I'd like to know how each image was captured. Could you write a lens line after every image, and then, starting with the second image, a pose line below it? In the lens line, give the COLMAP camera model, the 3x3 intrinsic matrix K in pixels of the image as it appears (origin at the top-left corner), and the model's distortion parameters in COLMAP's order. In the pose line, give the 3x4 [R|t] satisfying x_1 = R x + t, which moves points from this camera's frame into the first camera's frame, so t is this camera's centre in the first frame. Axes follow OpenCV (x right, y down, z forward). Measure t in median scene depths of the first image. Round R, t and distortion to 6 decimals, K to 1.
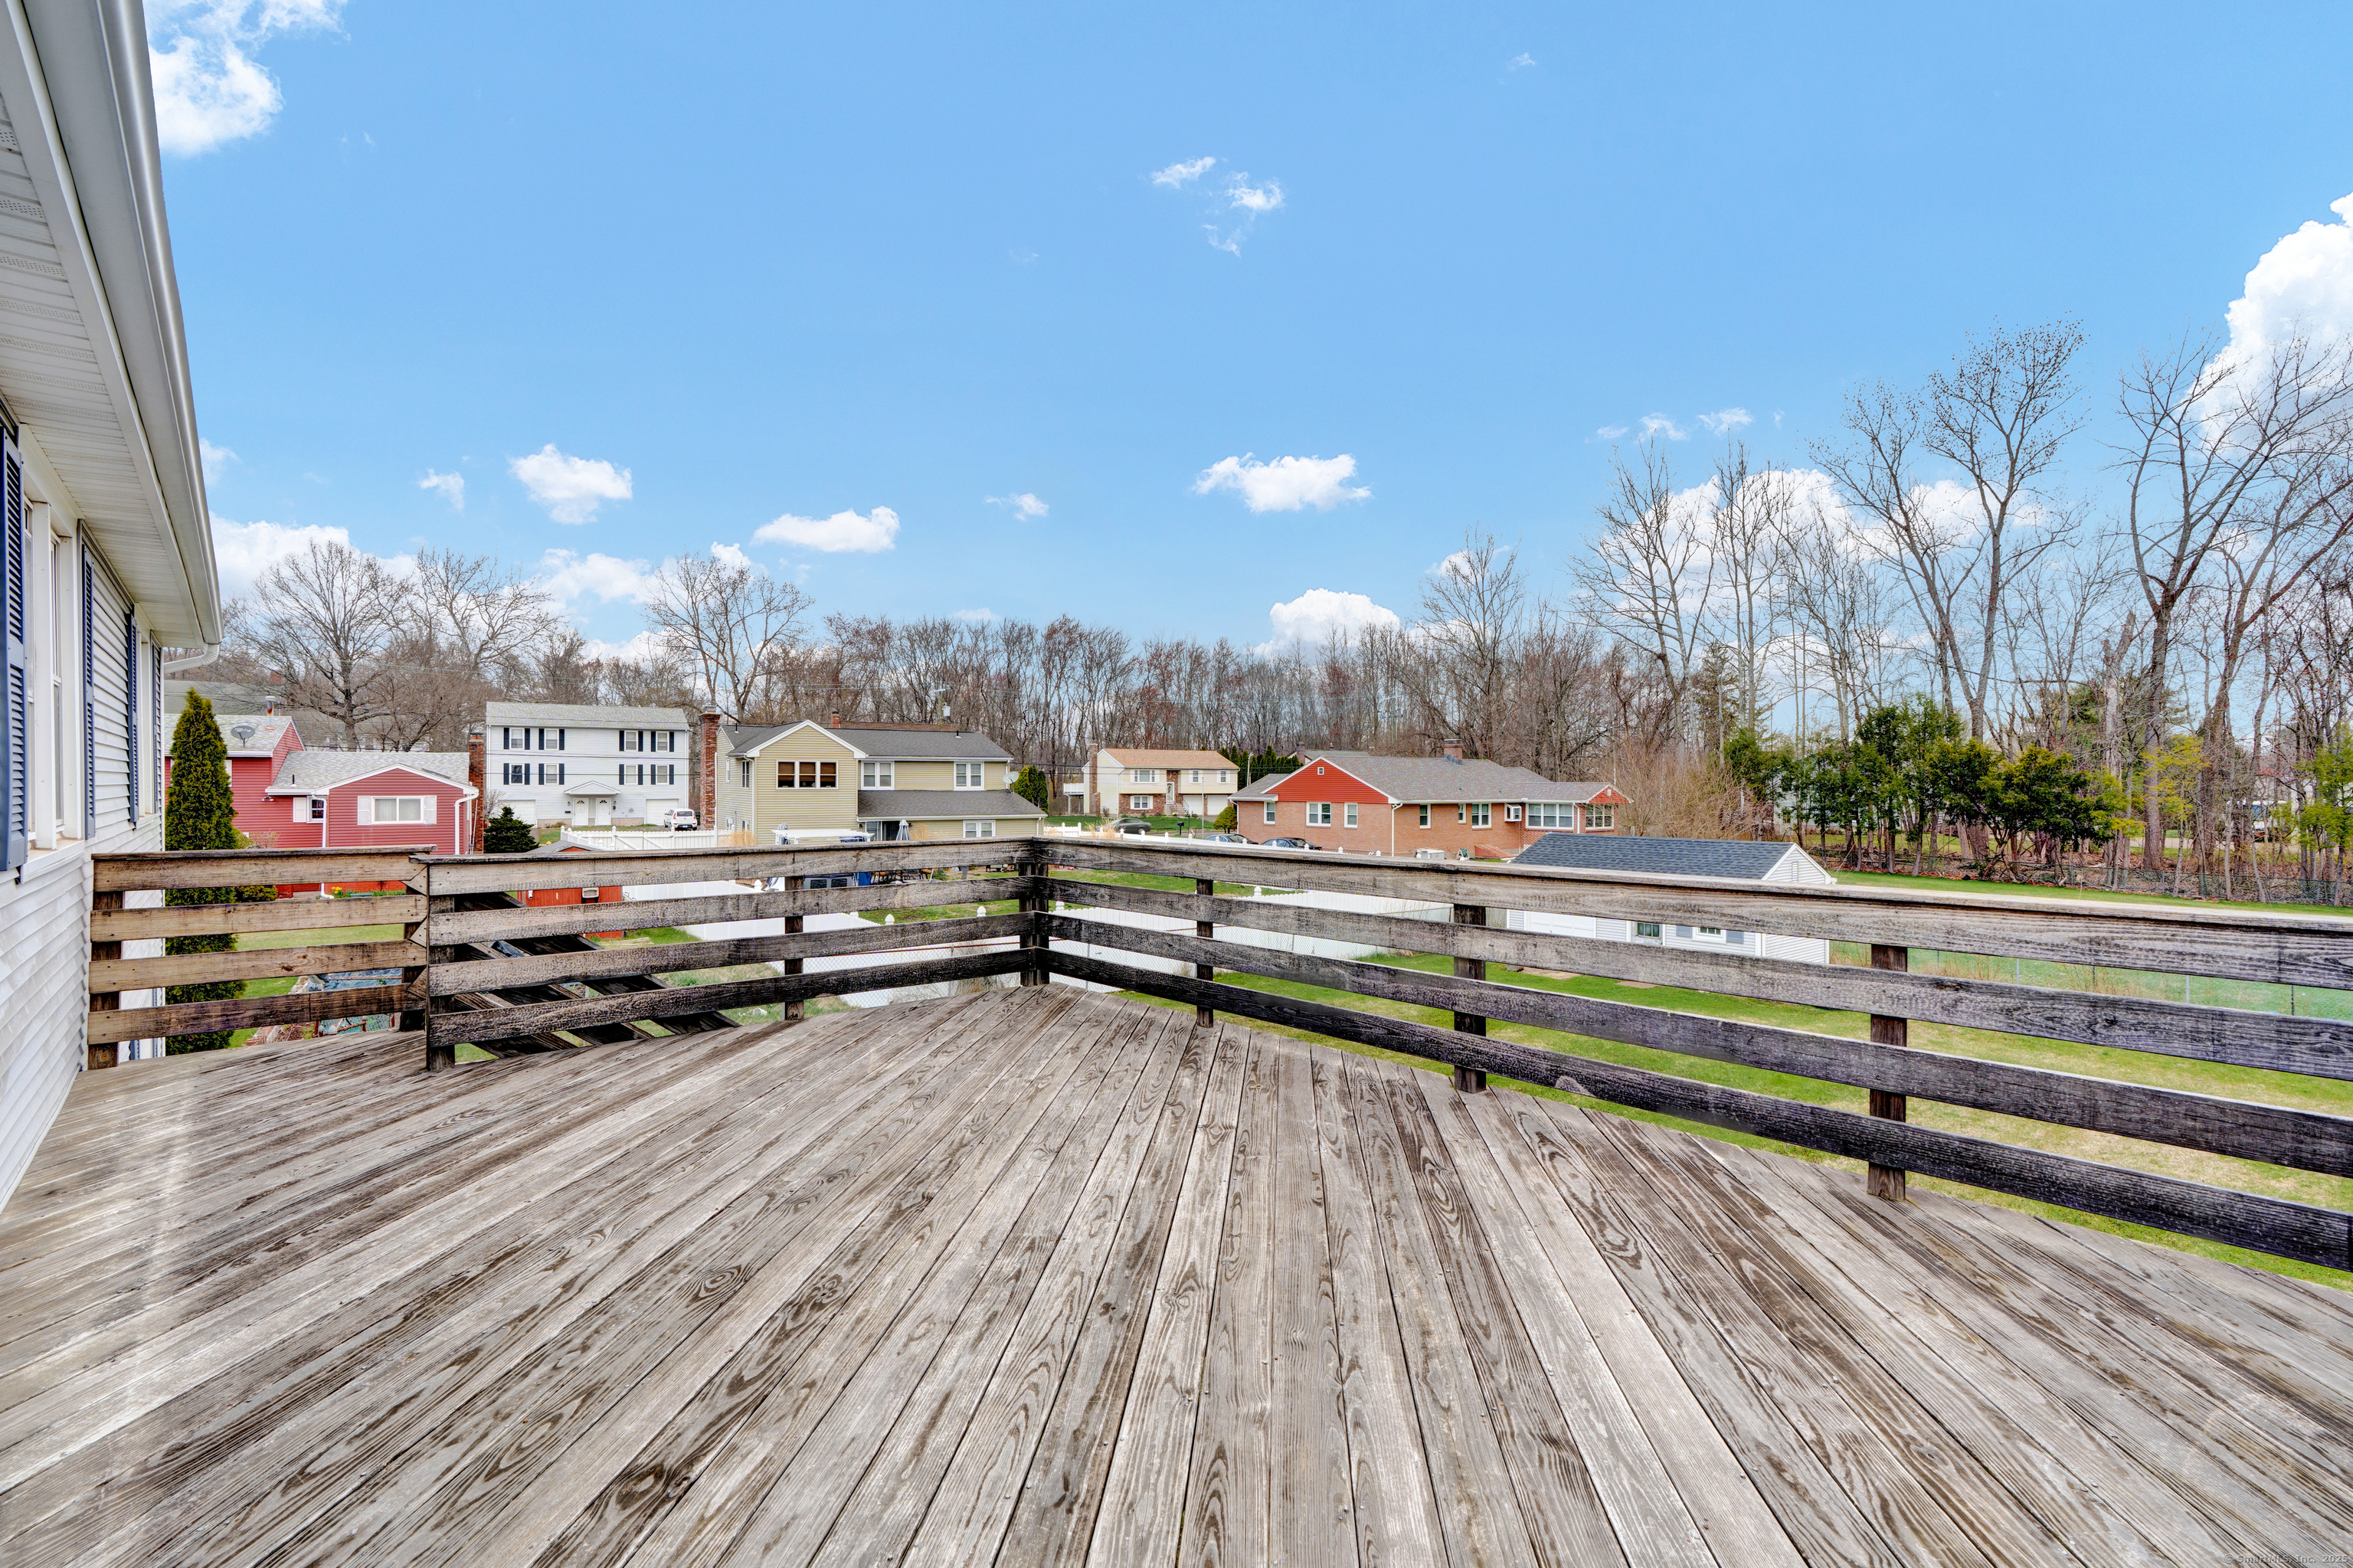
lens RADIAL K [[1059.5, 0, 1185.1], [0, 1059.5, 785.6], [0, 0, 1]] dist [0.000943, 0.000530]
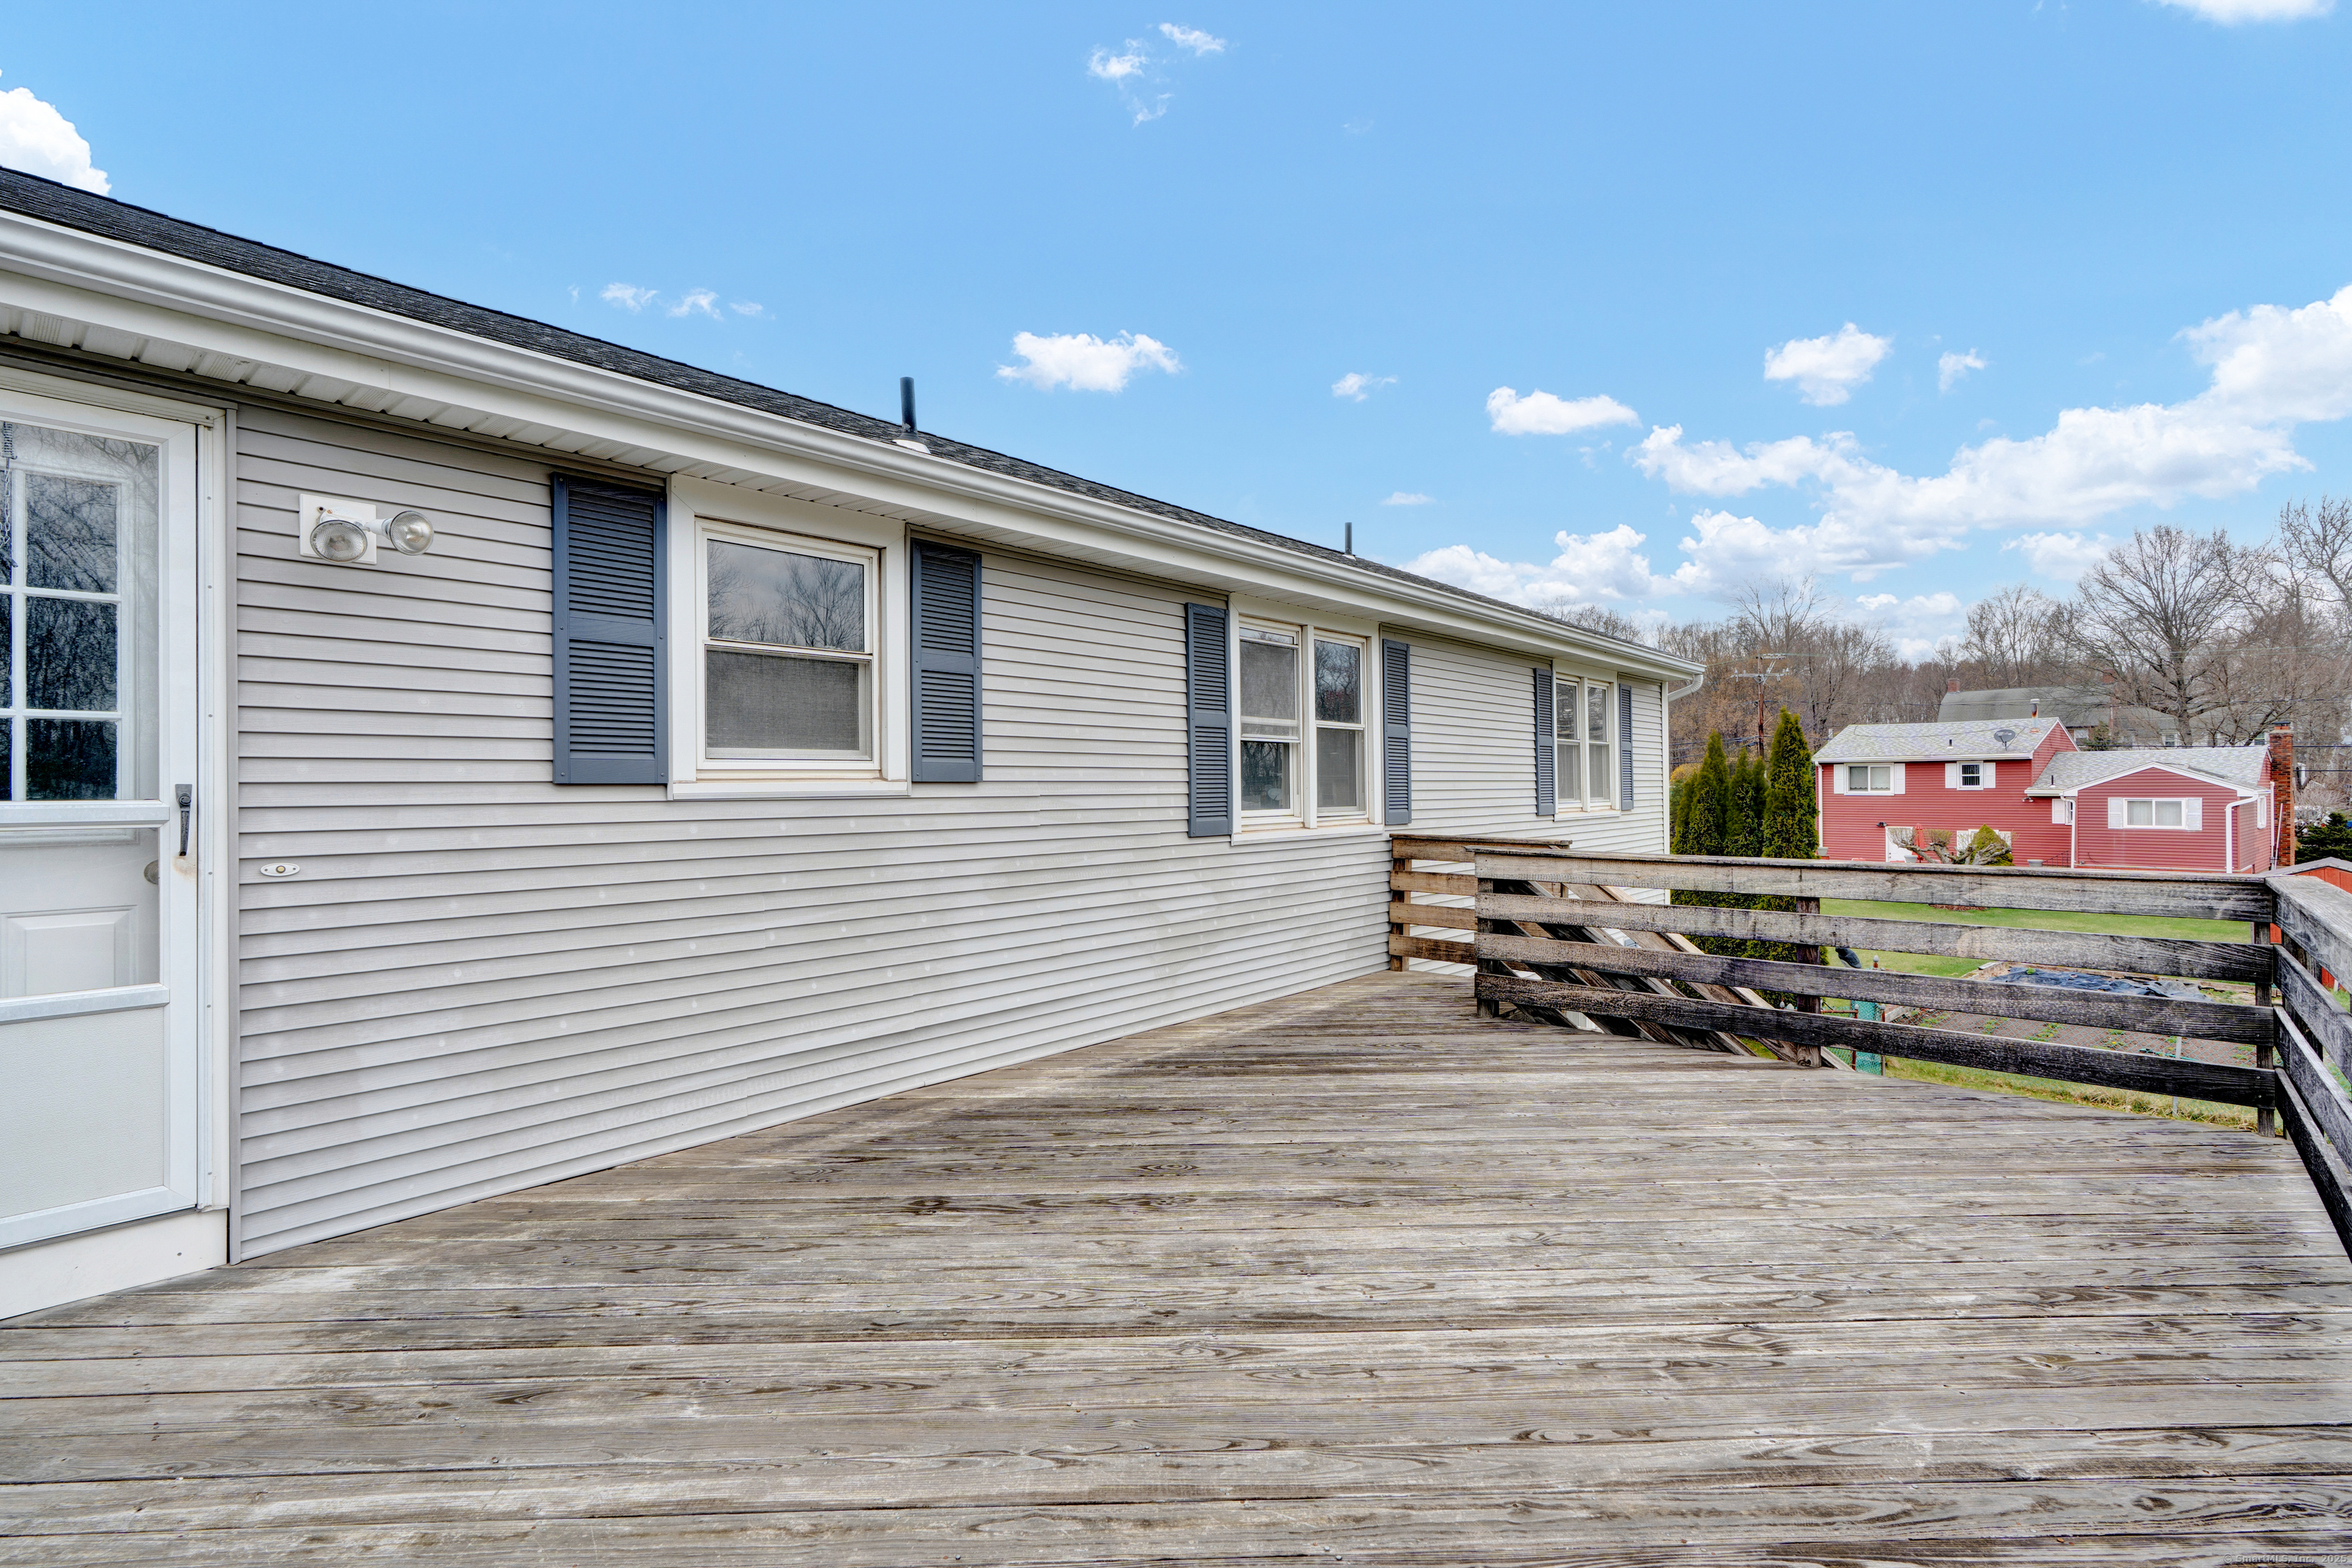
lens RADIAL K [[1080.2, 0, 1179.6], [0, 1080.2, 783.2], [0, 0, 1]] dist [-0.001114, -0.000057]
pose [[0.126024, -0.005530, -0.992012, 0.046394], [0.002810, 0.999982, -0.005217, -0.000262], [0.992023, -0.002130, 0.126037, 0.043177]]
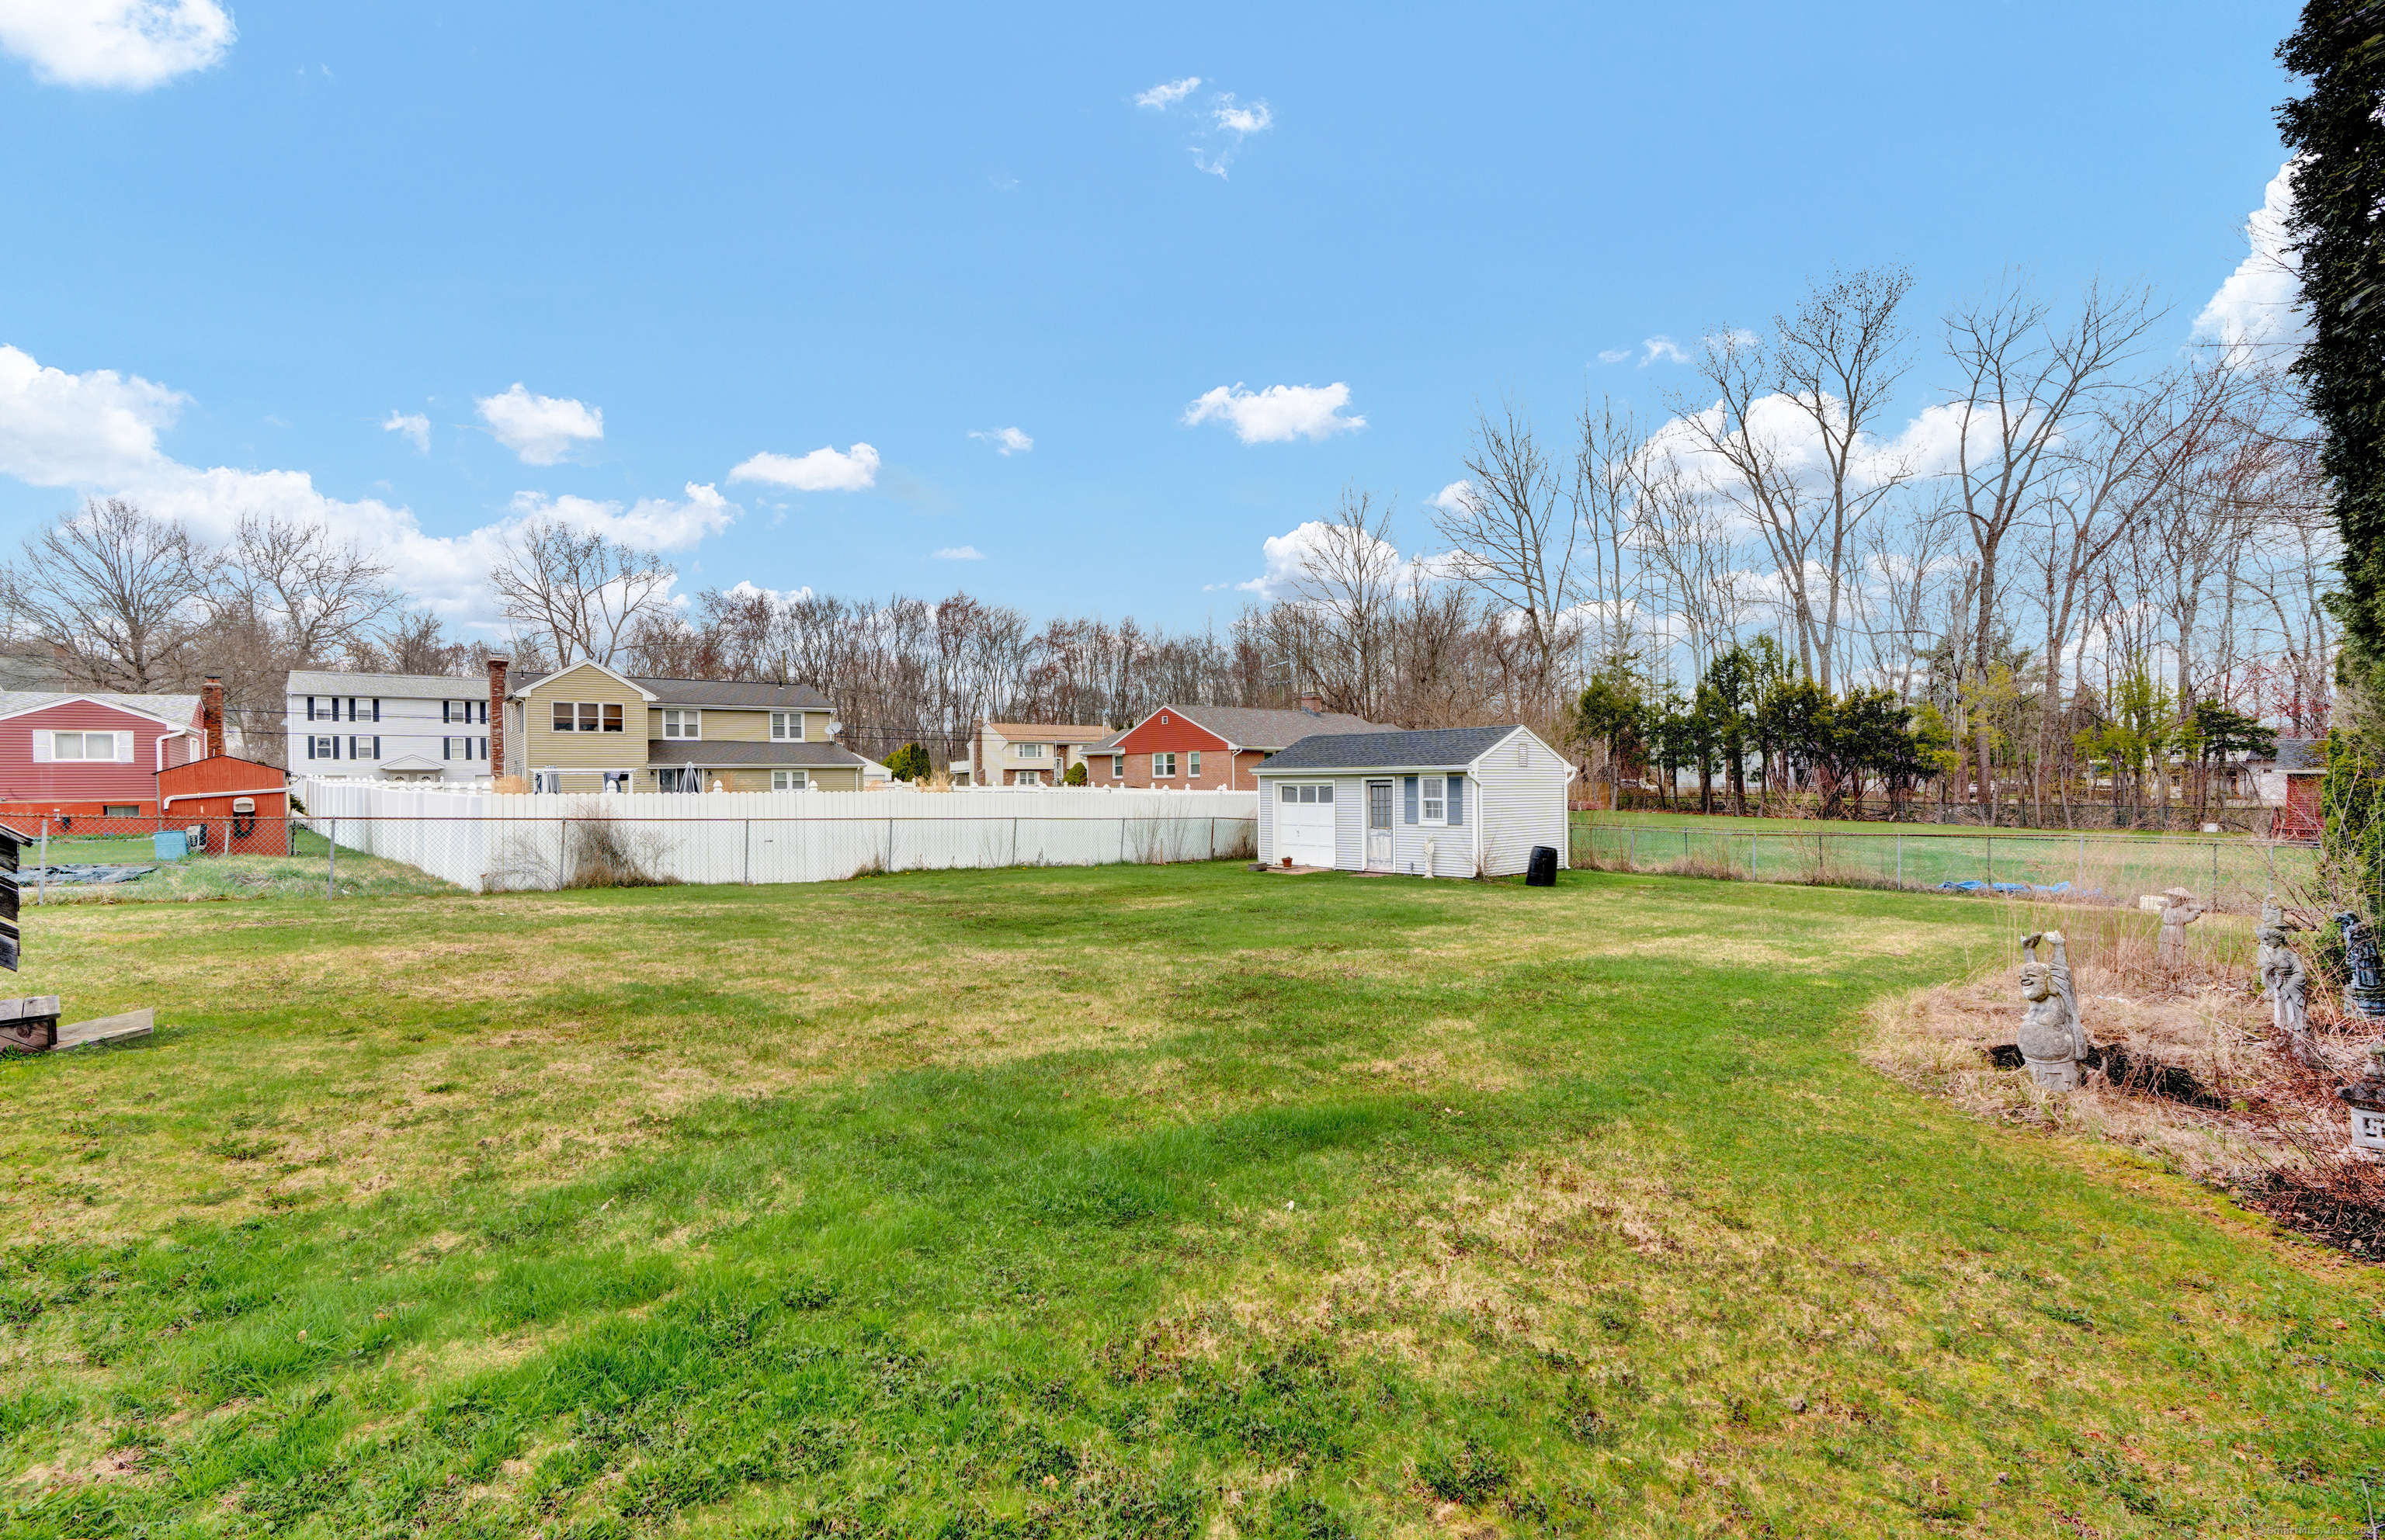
lens RADIAL K [[1085.5, 0, 1192.0], [0, 1085.5, 791.7], [0, 0, 1]] dist [0.000561, 0.000965]
pose [[0.997926, -0.014797, 0.062646, 0.098840], [0.014359, 0.999869, 0.007441, 0.048730], [-0.062748, -0.006526, 0.998008, 0.012924]]
